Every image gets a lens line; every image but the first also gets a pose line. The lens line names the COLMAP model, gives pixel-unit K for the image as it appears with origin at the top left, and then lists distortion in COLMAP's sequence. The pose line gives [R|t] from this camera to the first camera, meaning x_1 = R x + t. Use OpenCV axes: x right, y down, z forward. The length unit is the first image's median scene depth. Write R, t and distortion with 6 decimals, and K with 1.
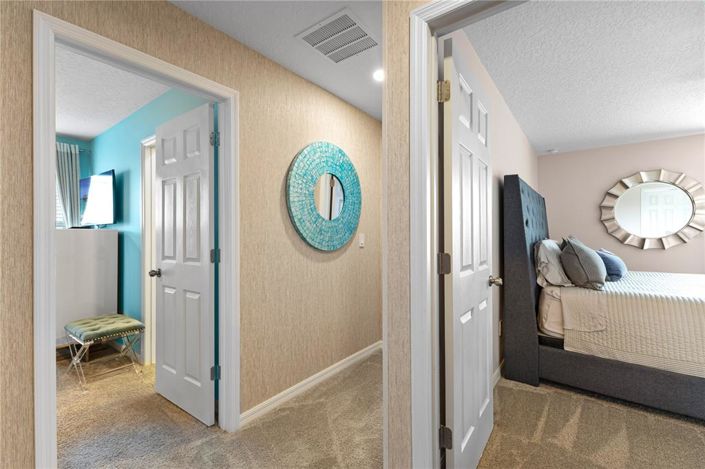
lens RADIAL K [[306.5, 0, 350.9], [0, 306.5, 232.9], [0, 0, 1]] dist [0.010525, 0.000237]
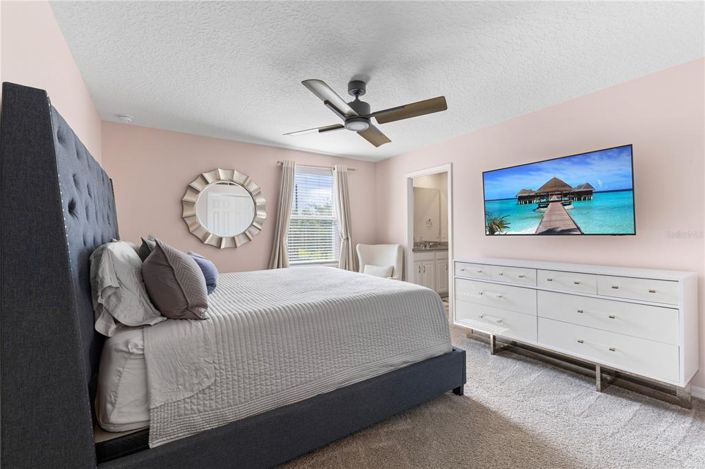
lens RADIAL K [[306.5, 0, 351.7], [0, 306.5, 230.4], [0, 0, 1]] dist [0.010525, 0.000237]
pose [[0.342299, 0.005702, 0.939574, 0.270540], [0.004279, 0.999962, -0.007628, 0.007282], [-0.939581, 0.006631, 0.342261, 0.428878]]
